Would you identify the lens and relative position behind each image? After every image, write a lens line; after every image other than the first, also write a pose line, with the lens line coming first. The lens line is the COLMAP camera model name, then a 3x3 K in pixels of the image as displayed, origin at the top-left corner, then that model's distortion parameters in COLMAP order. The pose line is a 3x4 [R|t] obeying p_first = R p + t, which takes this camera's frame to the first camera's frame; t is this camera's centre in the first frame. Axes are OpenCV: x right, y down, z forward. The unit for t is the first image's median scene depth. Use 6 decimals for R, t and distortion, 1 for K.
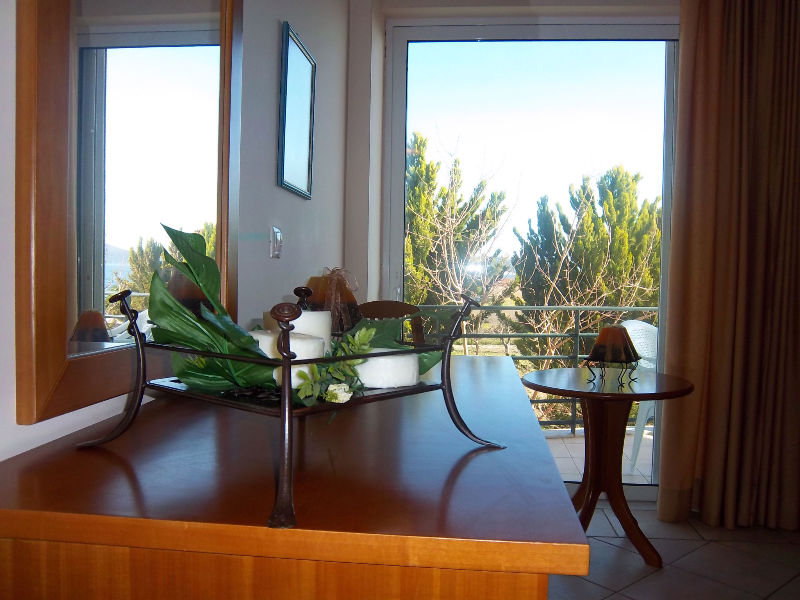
lens RADIAL K [[754.6, 0, 400.0], [0, 754.6, 300.0], [0, 0, 1]] dist [-0.007745, -0.008562]
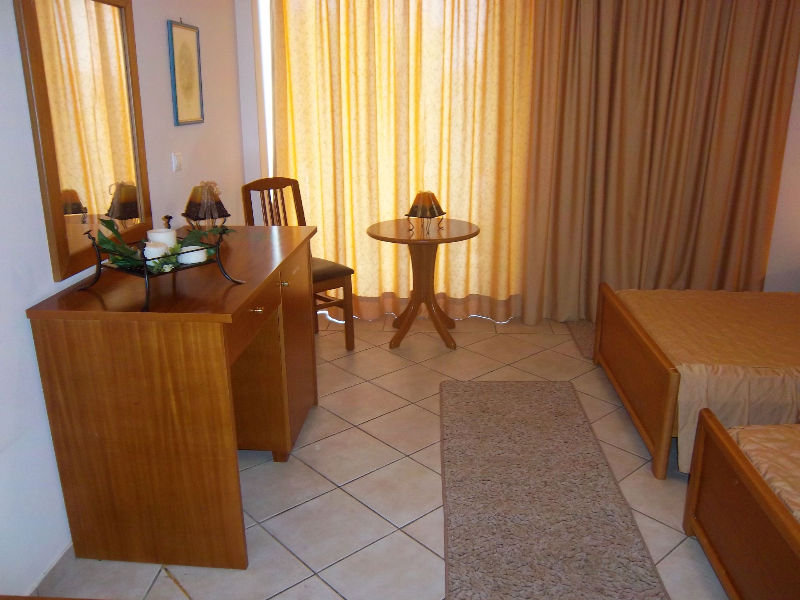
lens RADIAL K [[733.0, 0, 400.0], [0, 733.0, 300.0], [0, 0, 1]] dist [-0.111355, 0.000350]
pose [[0.998460, -0.034764, 0.043243, 0.564364], [0.023852, 0.972621, 0.231171, -0.310635], [-0.050095, -0.229784, 0.971952, -1.445639]]
